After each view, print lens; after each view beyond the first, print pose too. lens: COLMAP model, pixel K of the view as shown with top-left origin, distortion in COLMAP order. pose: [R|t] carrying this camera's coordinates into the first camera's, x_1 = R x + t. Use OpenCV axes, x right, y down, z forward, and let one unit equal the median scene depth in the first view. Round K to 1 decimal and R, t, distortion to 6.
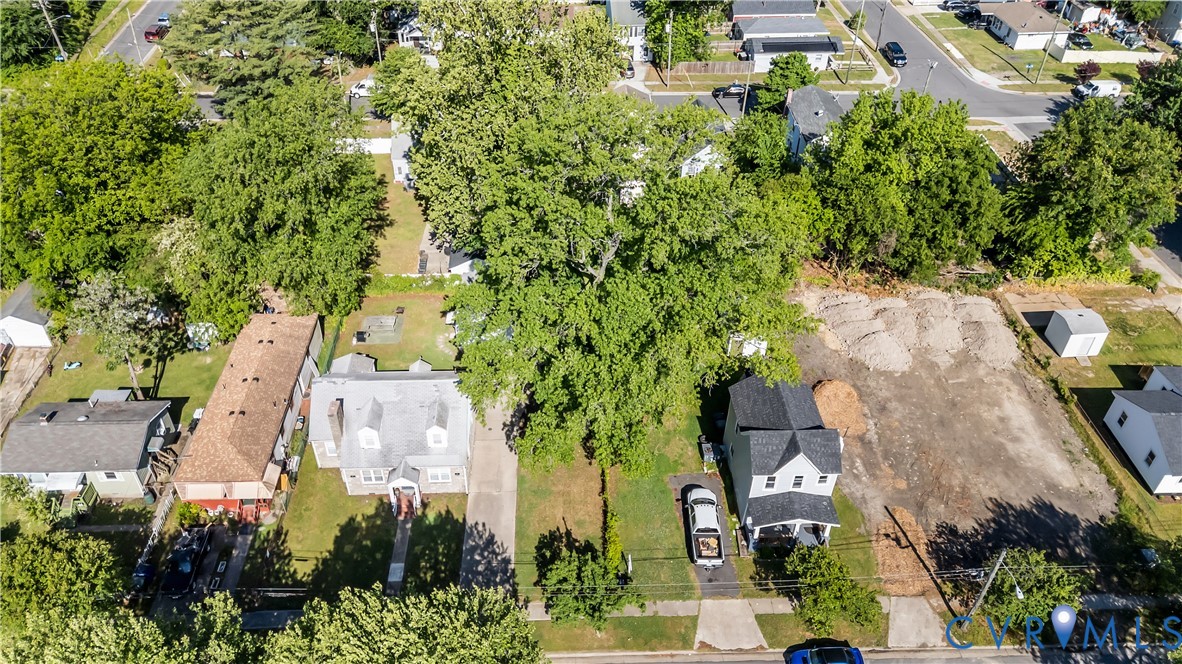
lens RADIAL K [[865.0, 0, 591.0], [0, 865.0, 332.0], [0, 0, 1]] dist [0.040326, -0.033232]
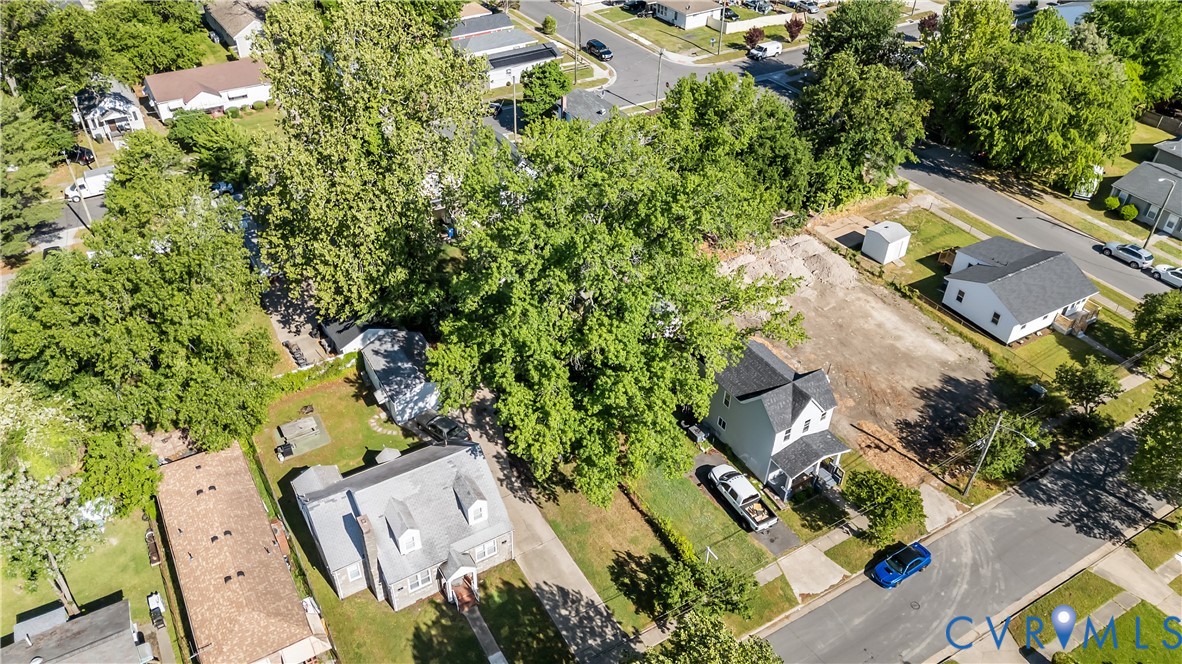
lens RADIAL K [[860.8, 0, 591.0], [0, 860.8, 332.0], [0, 0, 1]] dist [0.030428, -0.001378]
pose [[0.875651, -0.291329, 0.385180, -0.317783], [0.299232, 0.953309, 0.040769, -0.055310], [-0.379072, 0.079559, 0.921941, 0.070224]]
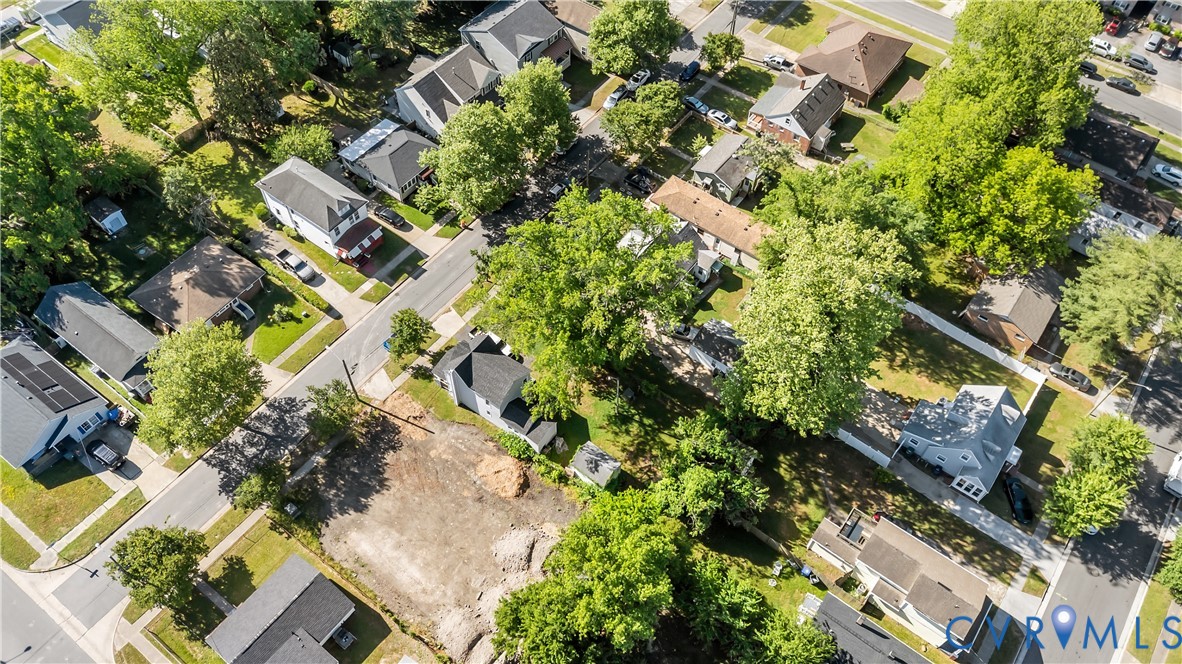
lens RADIAL K [[865.0, 0, 591.0], [0, 865.0, 332.0], [0, 0, 1]] dist [0.040326, -0.033232]
pose [[-0.626523, 0.613588, -0.480603, 0.716579], [-0.517151, 0.134065, 0.845329, -1.180451], [0.583116, 0.778162, 0.233323, 0.578239]]
